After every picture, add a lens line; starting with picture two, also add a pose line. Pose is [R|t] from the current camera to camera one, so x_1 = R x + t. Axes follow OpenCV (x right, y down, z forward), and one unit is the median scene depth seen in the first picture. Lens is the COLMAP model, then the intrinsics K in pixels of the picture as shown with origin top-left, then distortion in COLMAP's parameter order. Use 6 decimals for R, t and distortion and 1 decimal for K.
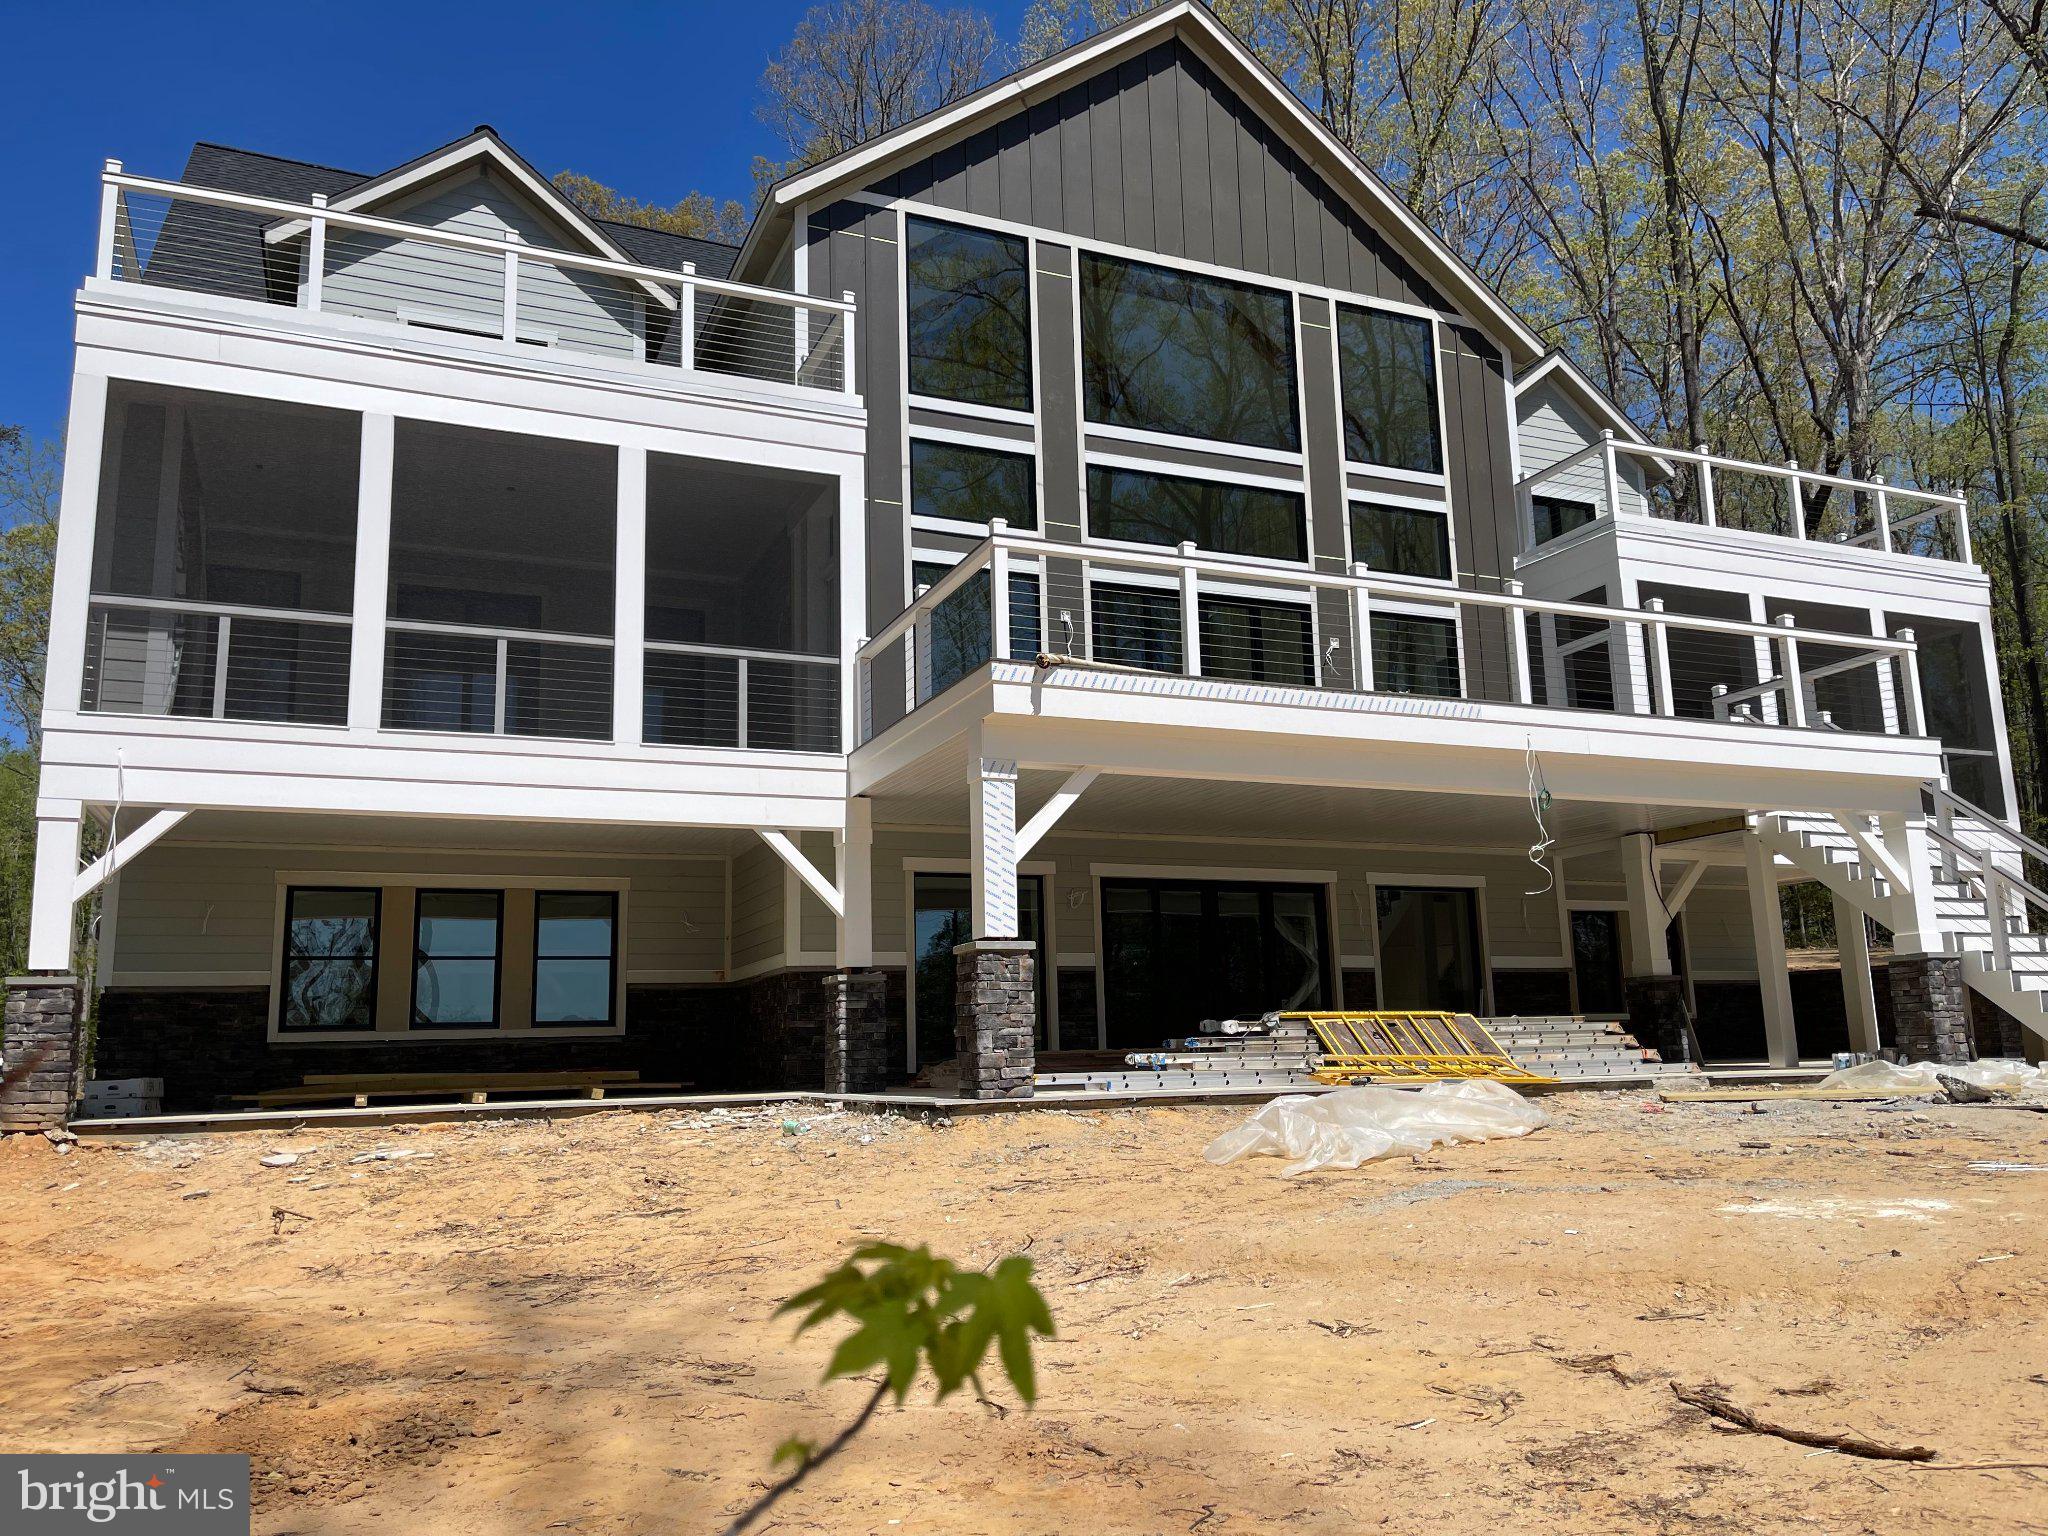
lens RADIAL K [[1542.4, 0, 1016.7], [0, 1542.4, 794.9], [0, 0, 1]] dist [0.050099, -0.029131]
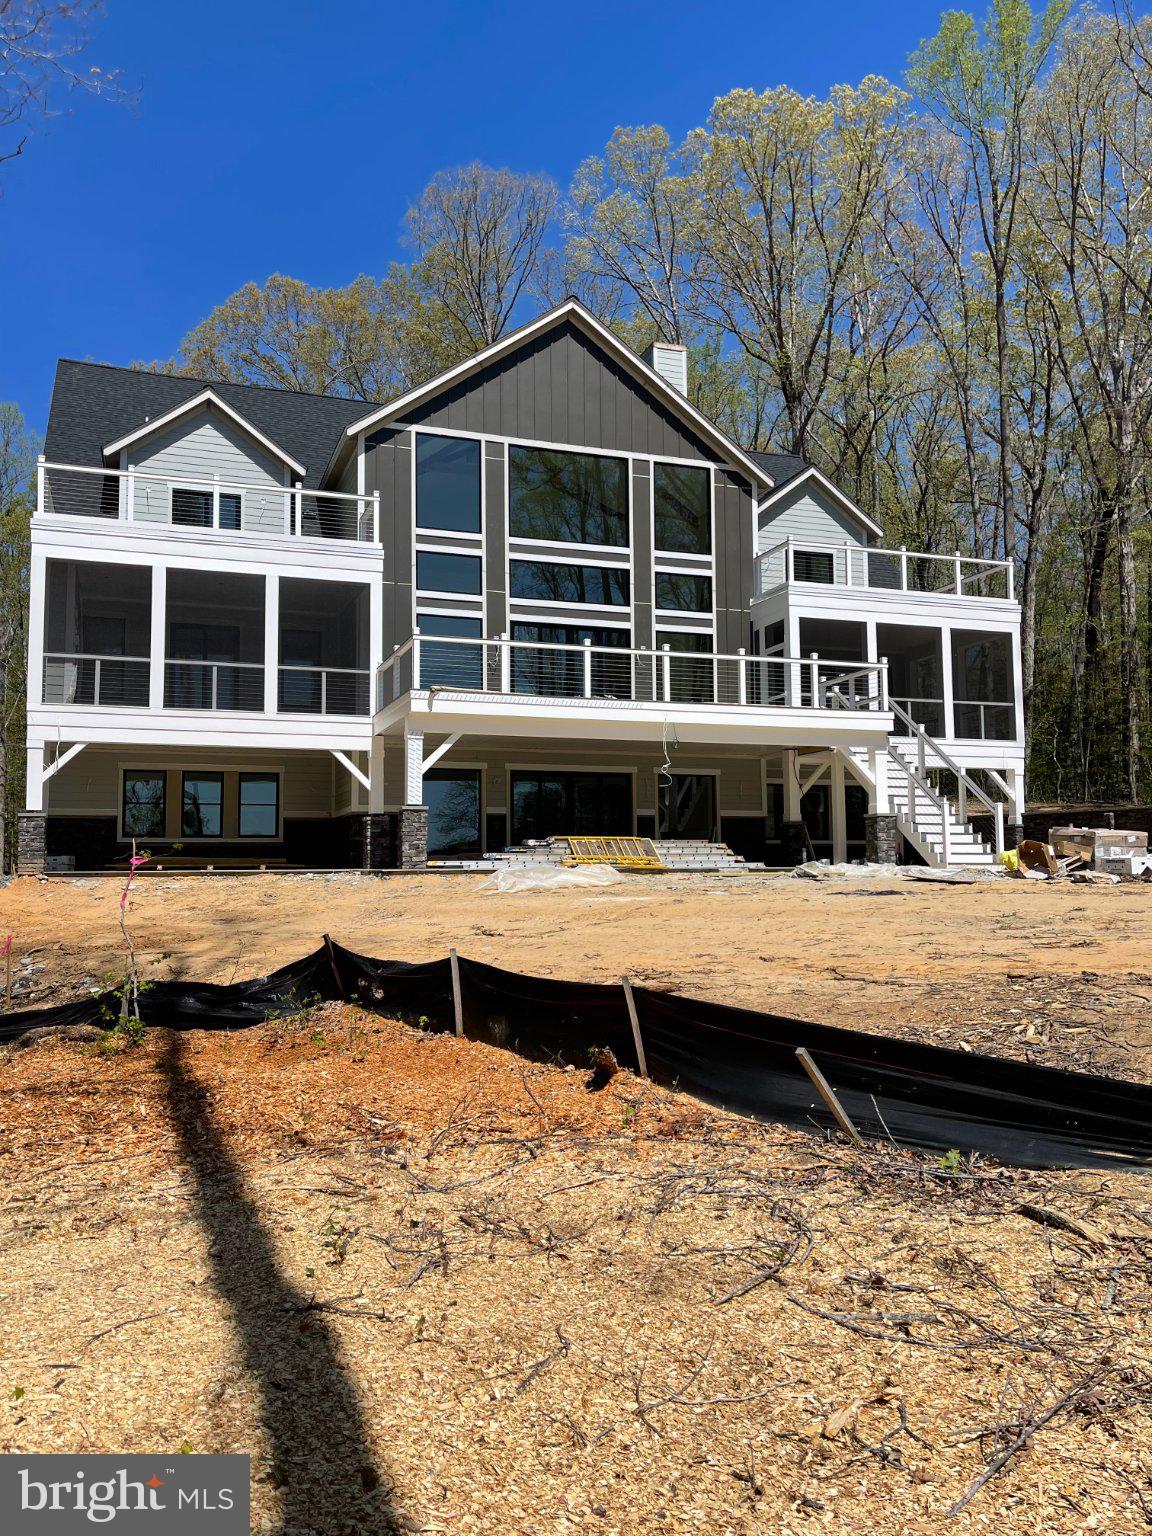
lens RADIAL K [[1156.8, 0, 551.2], [0, 1156.8, 789.8], [0, 0, 1]] dist [0.050099, -0.029131]
pose [[0.997378, 0.014910, -0.070821, 0.252192], [-0.007601, 0.994717, 0.102374, -0.089485], [0.071974, -0.101567, 0.992222, -0.597039]]
